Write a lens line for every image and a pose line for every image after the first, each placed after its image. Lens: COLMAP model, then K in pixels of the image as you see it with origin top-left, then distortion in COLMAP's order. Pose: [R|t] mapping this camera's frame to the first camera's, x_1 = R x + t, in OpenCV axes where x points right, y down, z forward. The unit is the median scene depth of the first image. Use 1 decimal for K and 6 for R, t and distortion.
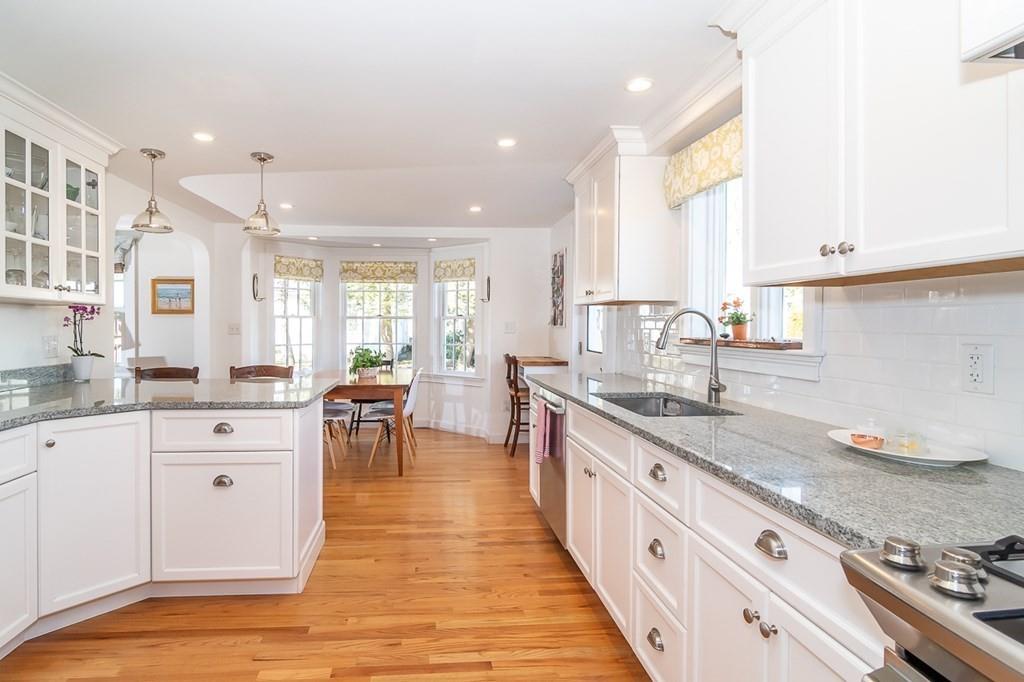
lens RADIAL K [[522.5, 0, 512.0], [0, 522.5, 341.0], [0, 0, 1]] dist [-0.002020, 0.000324]
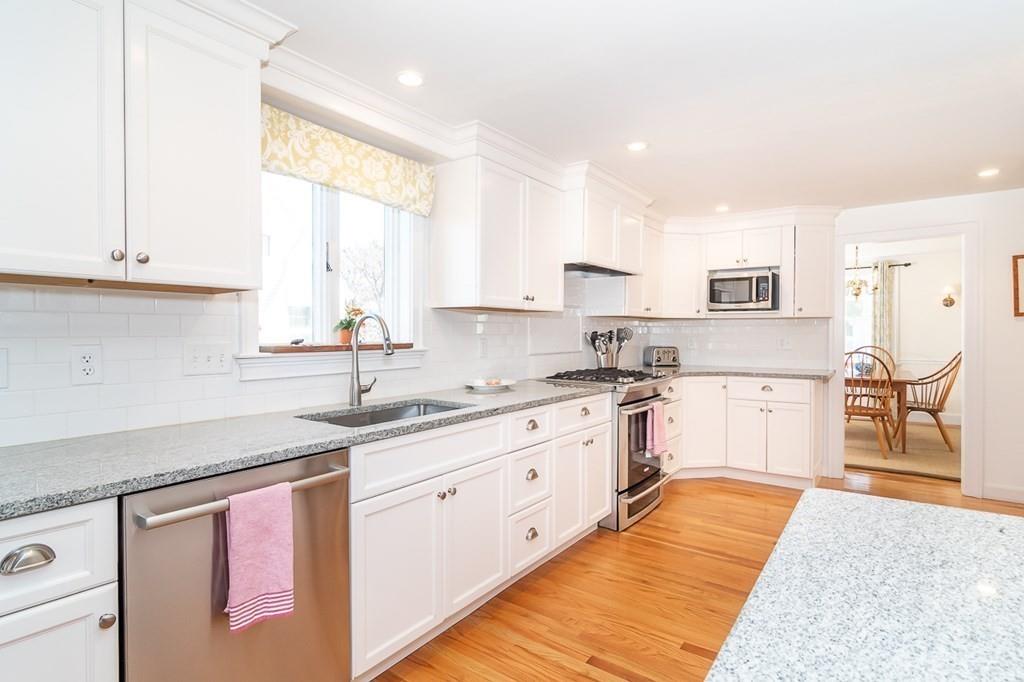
lens RADIAL K [[520.0, 0, 510.7], [0, 520.0, 330.3], [0, 0, 1]] dist [-0.002015, -0.000149]
pose [[-0.700084, 0.003394, 0.714052, -0.602482], [0.022418, 0.999600, 0.017229, -0.044726], [-0.713708, 0.028070, -0.699880, 1.636743]]
